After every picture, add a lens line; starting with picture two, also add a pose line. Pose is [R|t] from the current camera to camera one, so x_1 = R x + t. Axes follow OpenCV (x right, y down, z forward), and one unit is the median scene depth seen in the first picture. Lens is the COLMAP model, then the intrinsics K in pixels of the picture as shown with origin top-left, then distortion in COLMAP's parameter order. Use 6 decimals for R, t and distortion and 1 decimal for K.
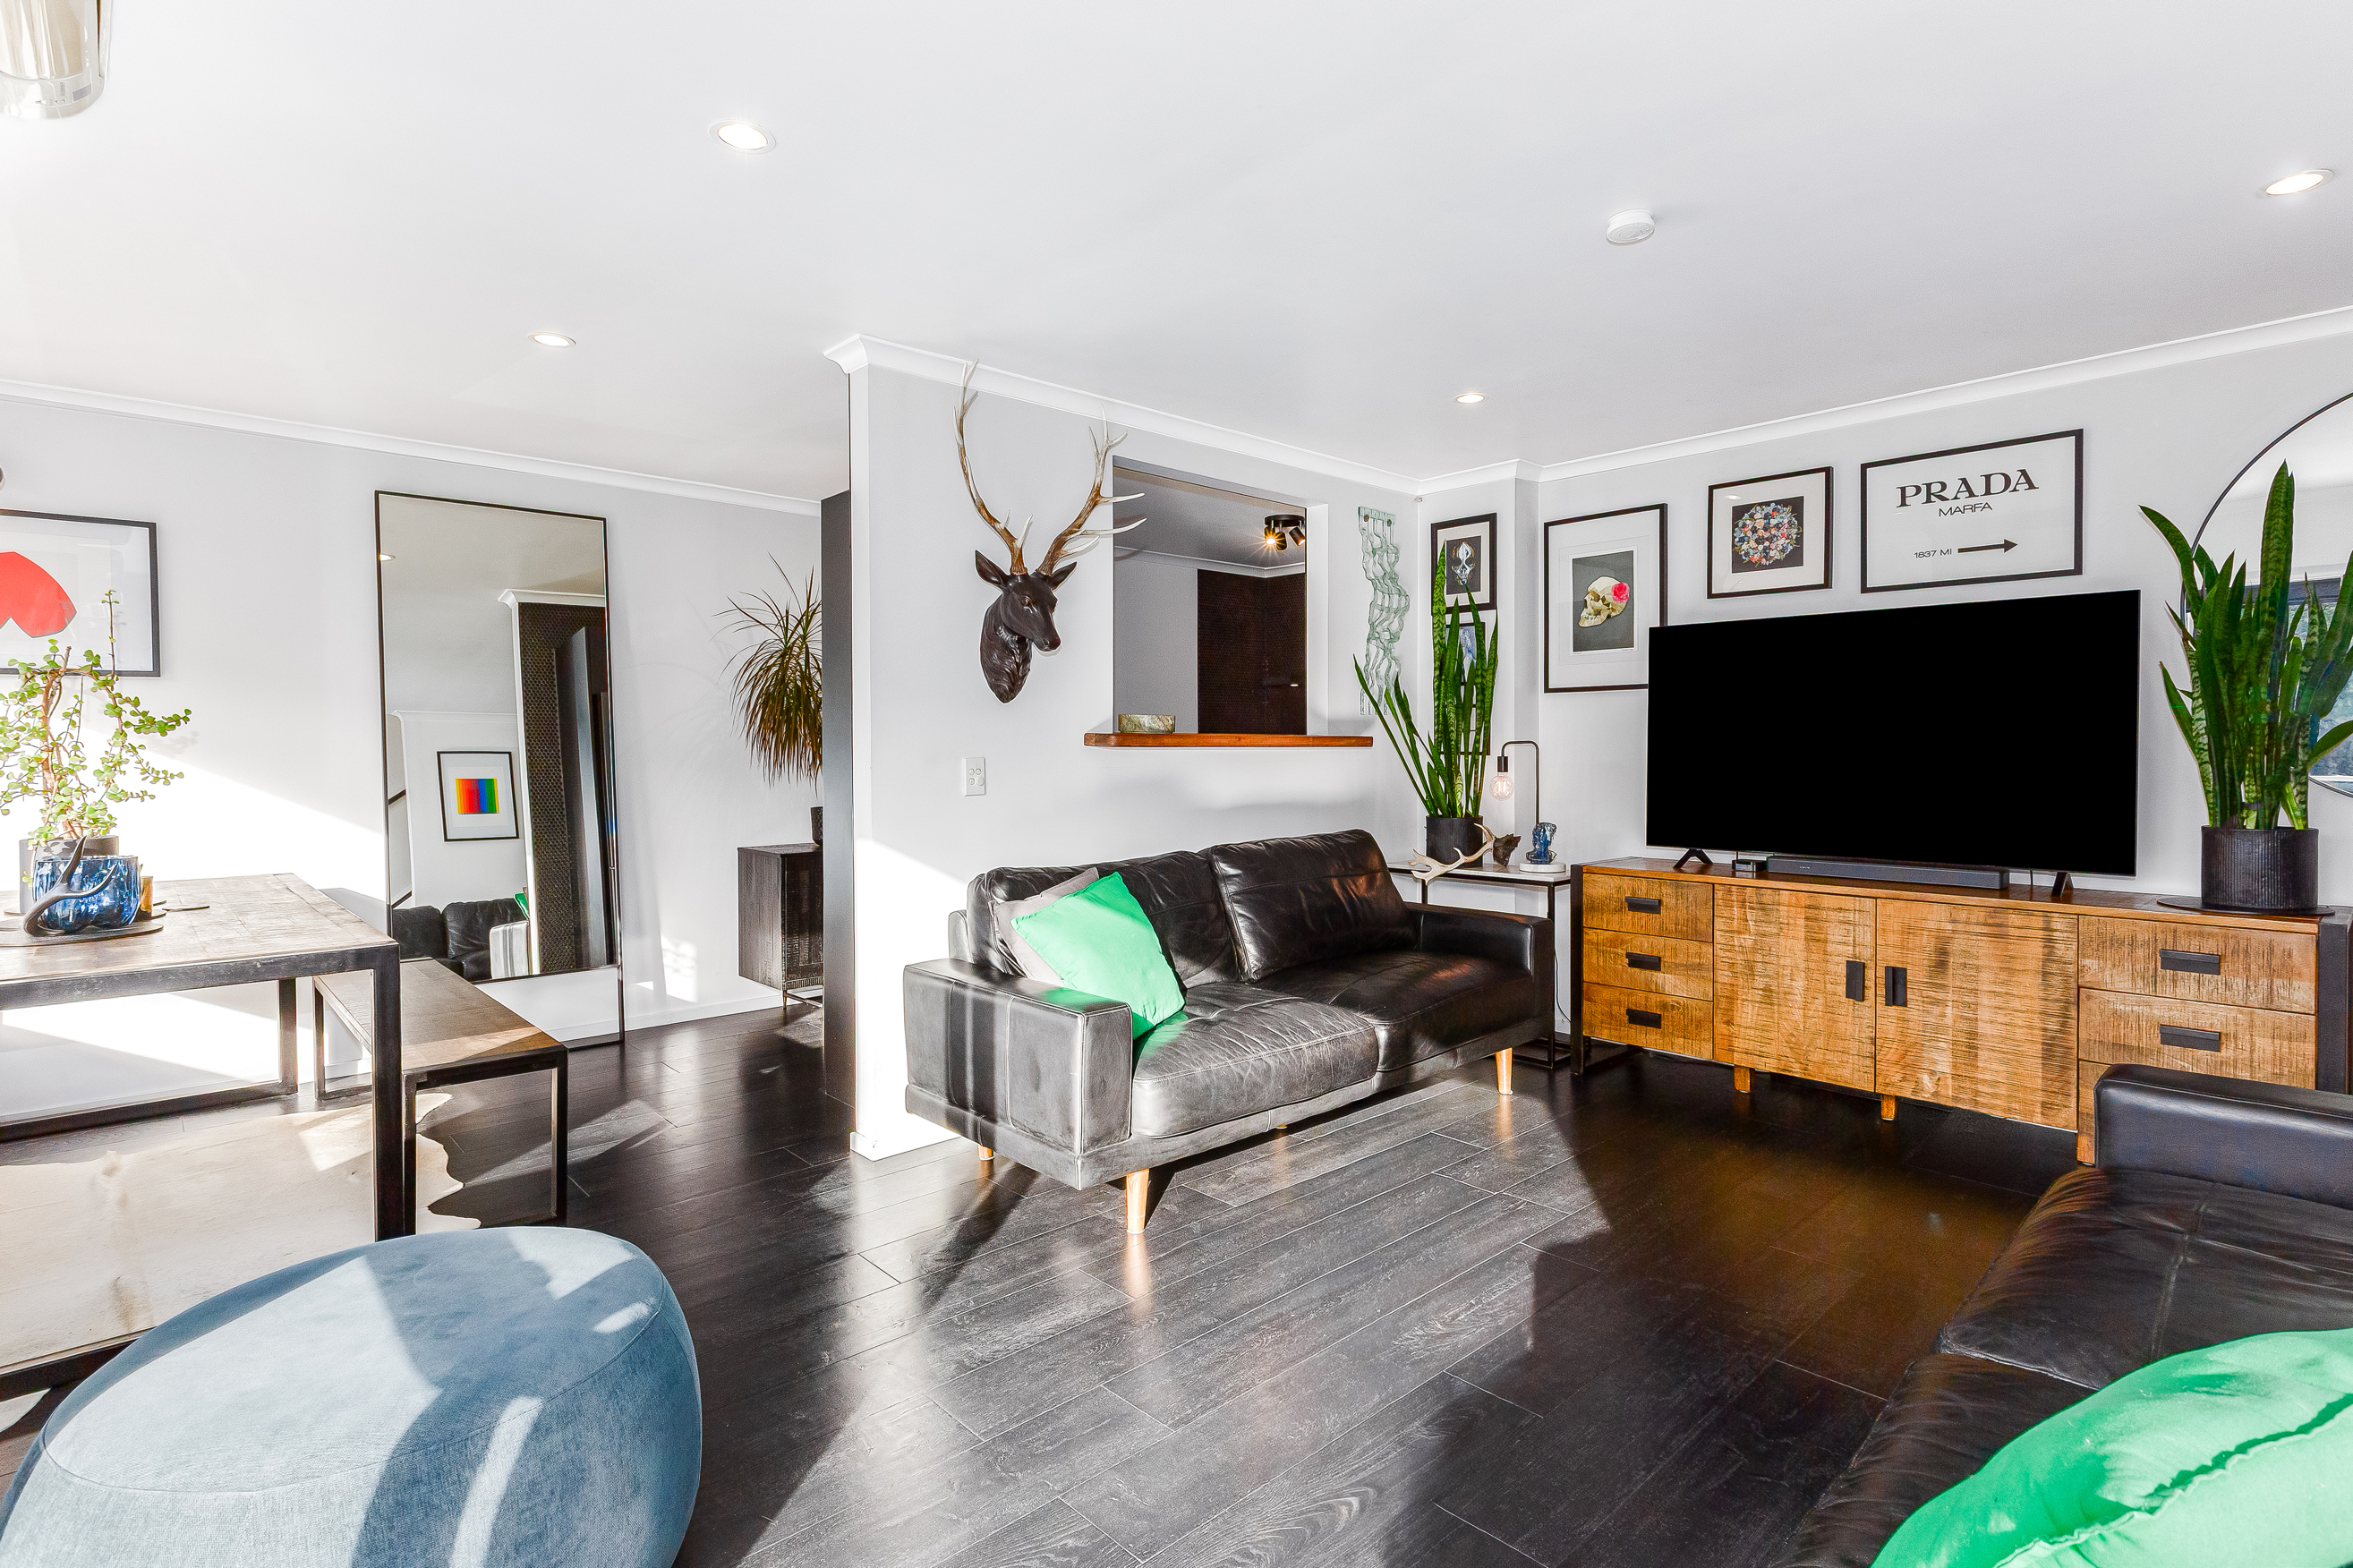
lens RADIAL K [[1147.6, 0, 1176.5], [0, 1147.6, 784.0], [0, 0, 1]] dist [0.000493, 0.000057]
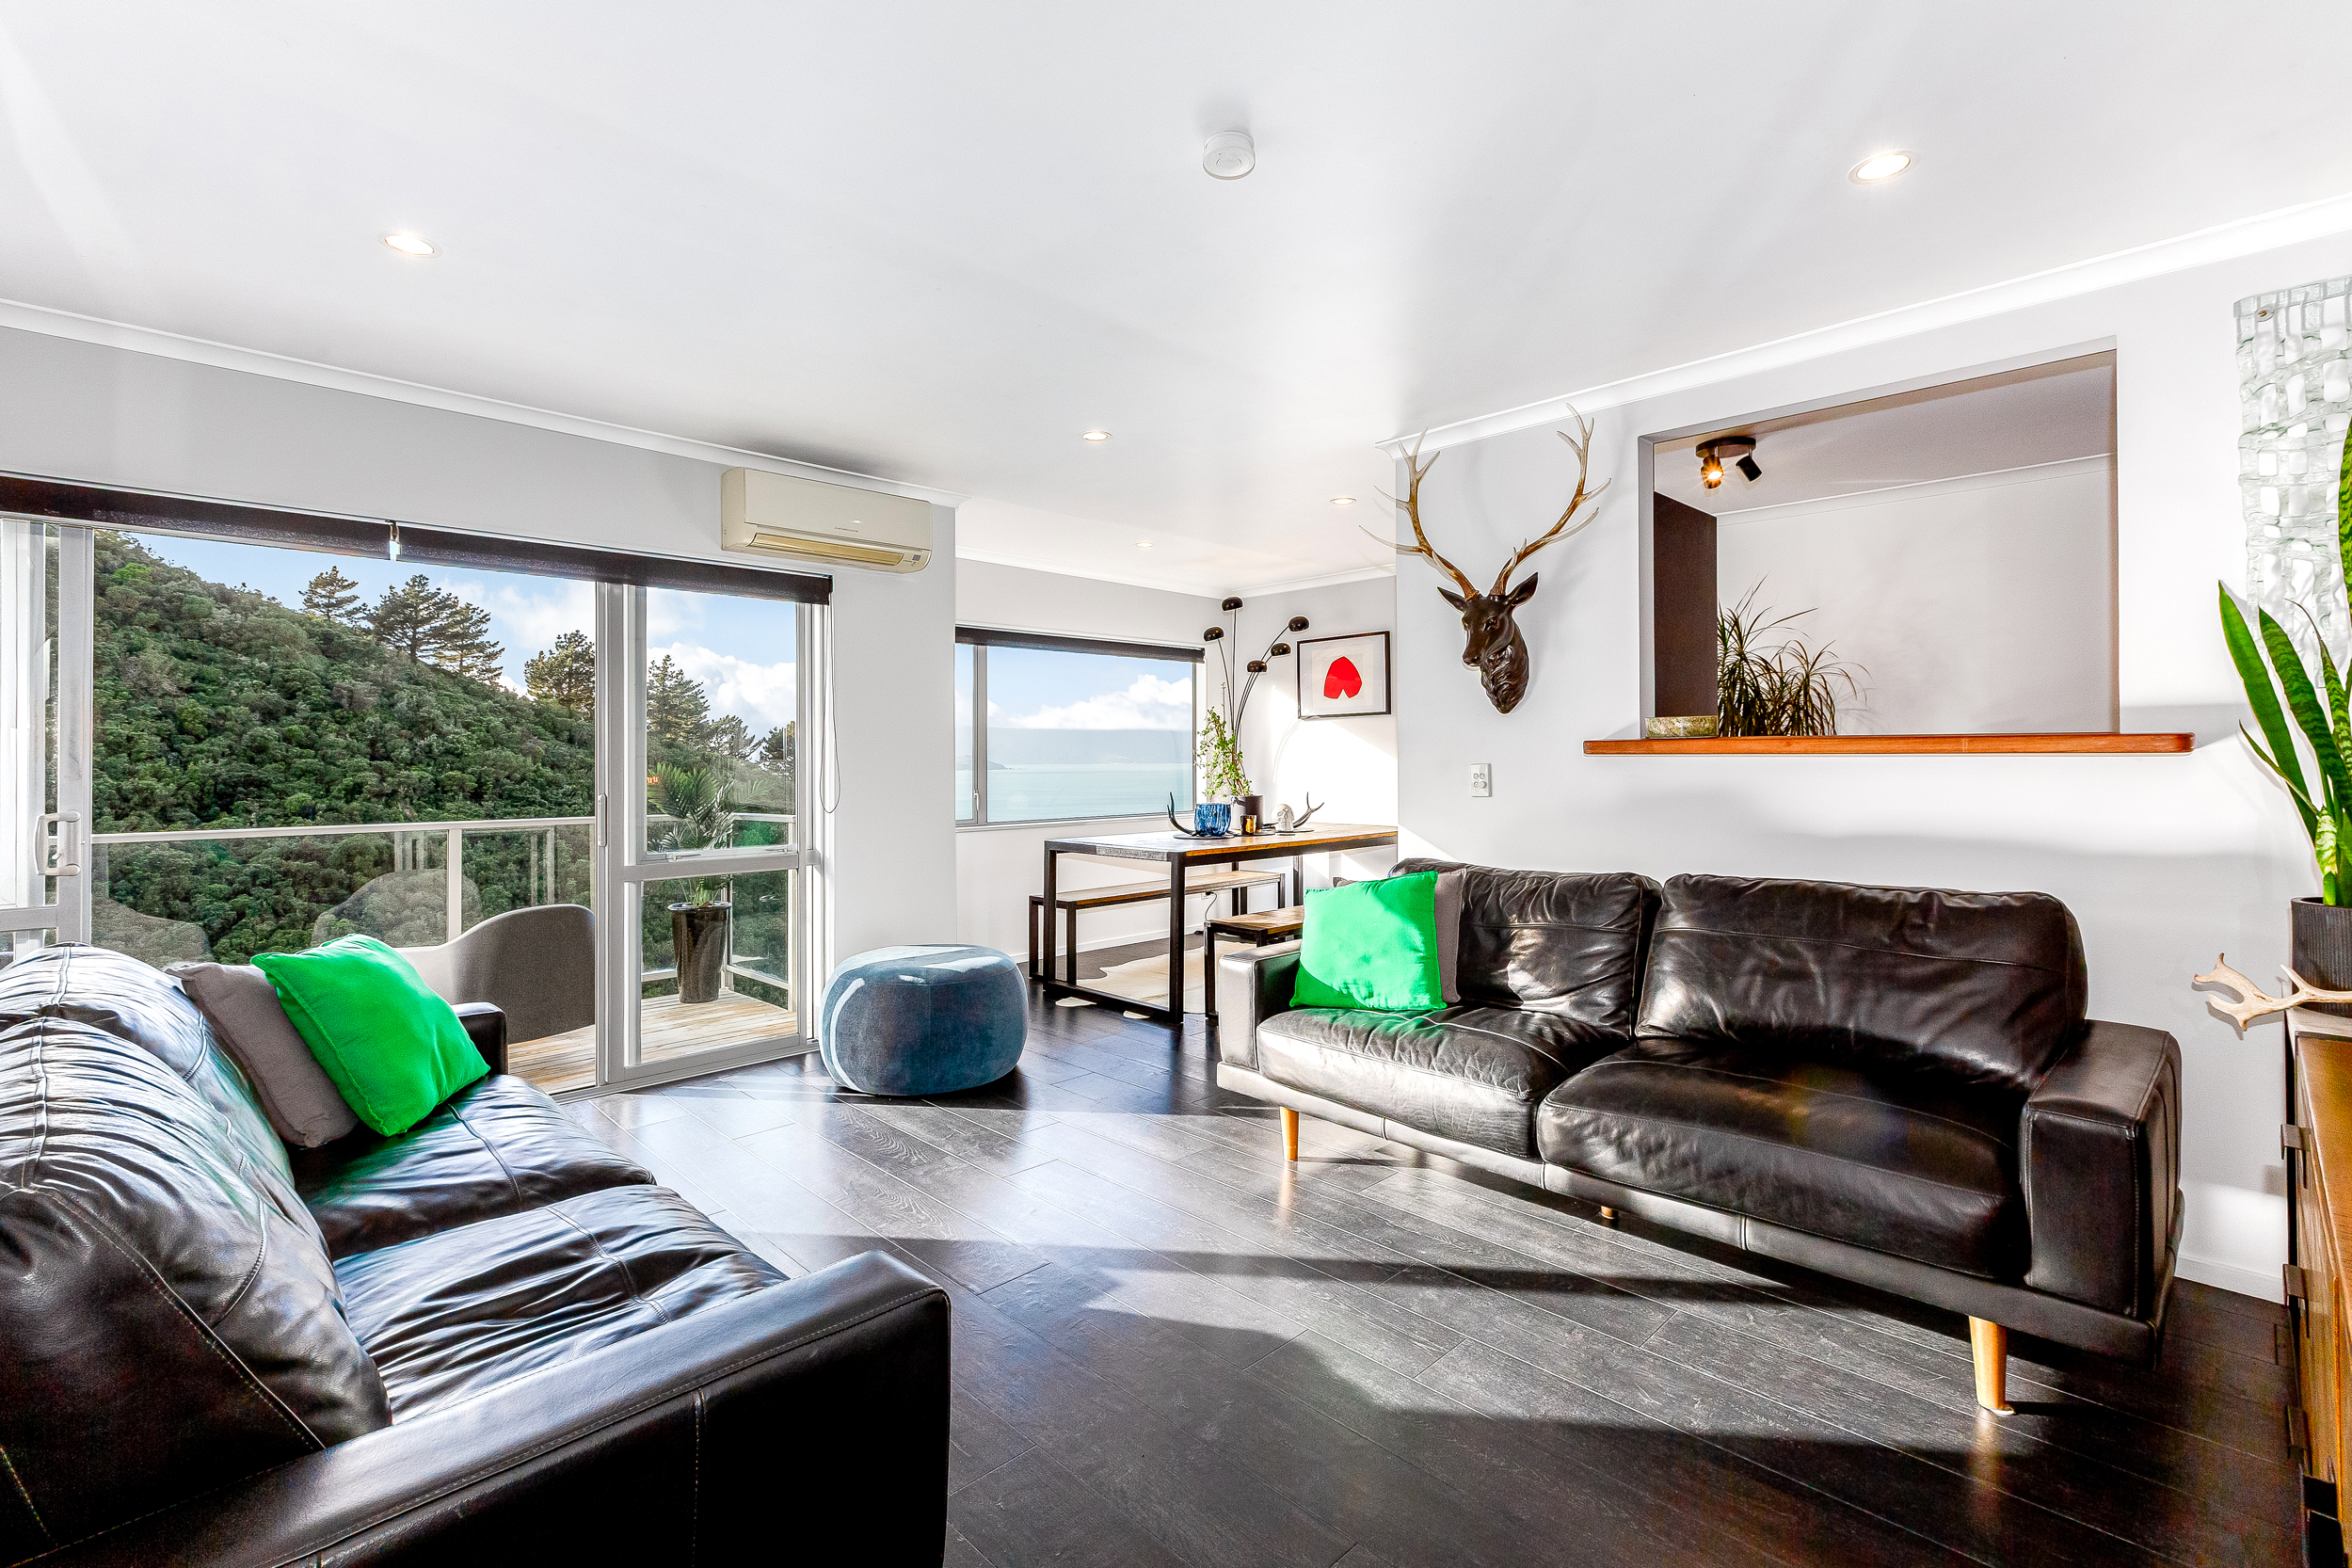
lens RADIAL K [[1049.5, 0, 1177.0], [0, 1049.5, 774.0], [0, 0, 1]] dist [0.000014, 0.000020]
pose [[0.035454, 0.022020, -0.999129, 0.886949], [-0.025455, 0.999453, 0.021124, -0.029330], [0.999047, 0.024684, 0.035995, 0.704949]]
